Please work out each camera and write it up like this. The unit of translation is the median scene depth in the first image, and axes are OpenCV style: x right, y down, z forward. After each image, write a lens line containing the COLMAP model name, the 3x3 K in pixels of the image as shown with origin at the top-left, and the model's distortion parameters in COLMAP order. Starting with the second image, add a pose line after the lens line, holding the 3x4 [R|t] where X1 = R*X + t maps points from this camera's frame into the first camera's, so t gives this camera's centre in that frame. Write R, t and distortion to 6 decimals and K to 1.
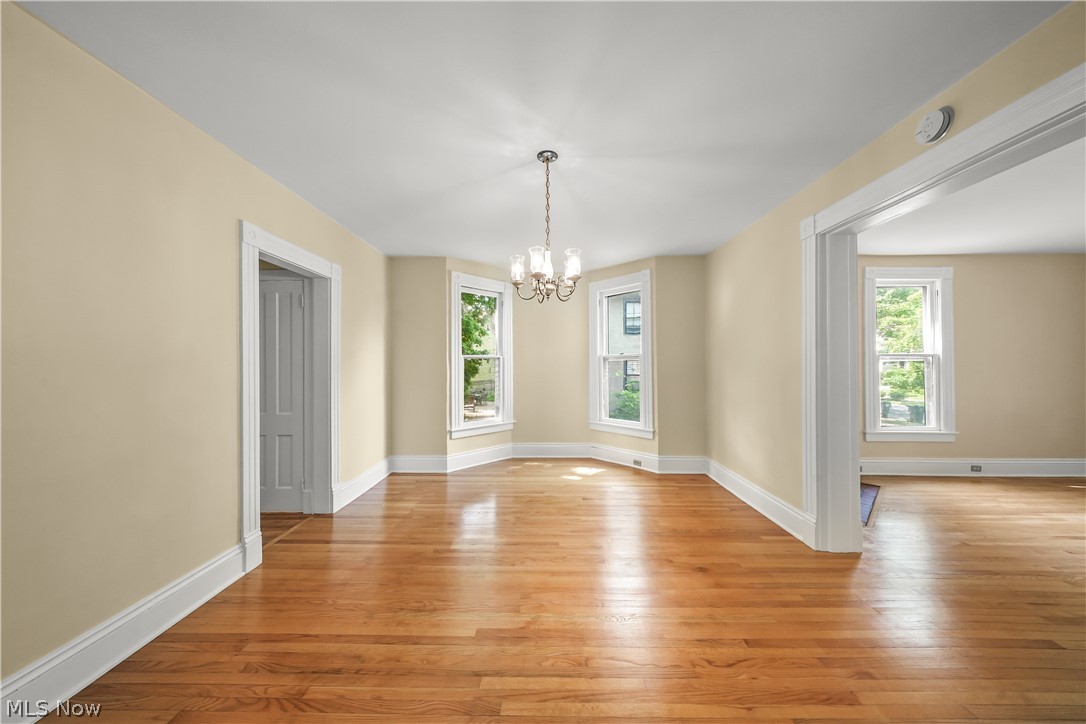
lens RADIAL K [[371.6, 0, 542.9], [0, 371.6, 365.2], [0, 0, 1]] dist [-0.001398, -0.000096]
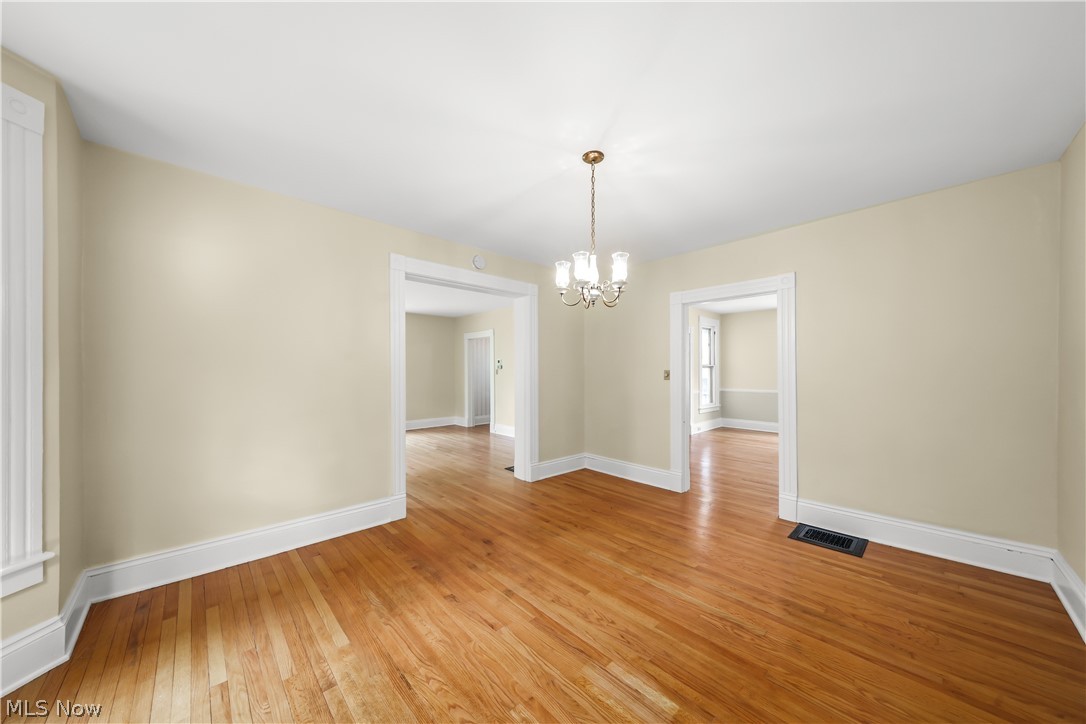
lens RADIAL K [[371.6, 0, 541.9], [0, 371.6, 365.1], [0, 0, 1]] dist [-0.001398, -0.000096]
pose [[-0.697639, 0.008794, 0.716396, -0.666956], [-0.000824, 0.999914, -0.013077, -0.012828], [-0.716449, -0.009713, -0.697572, 2.023512]]
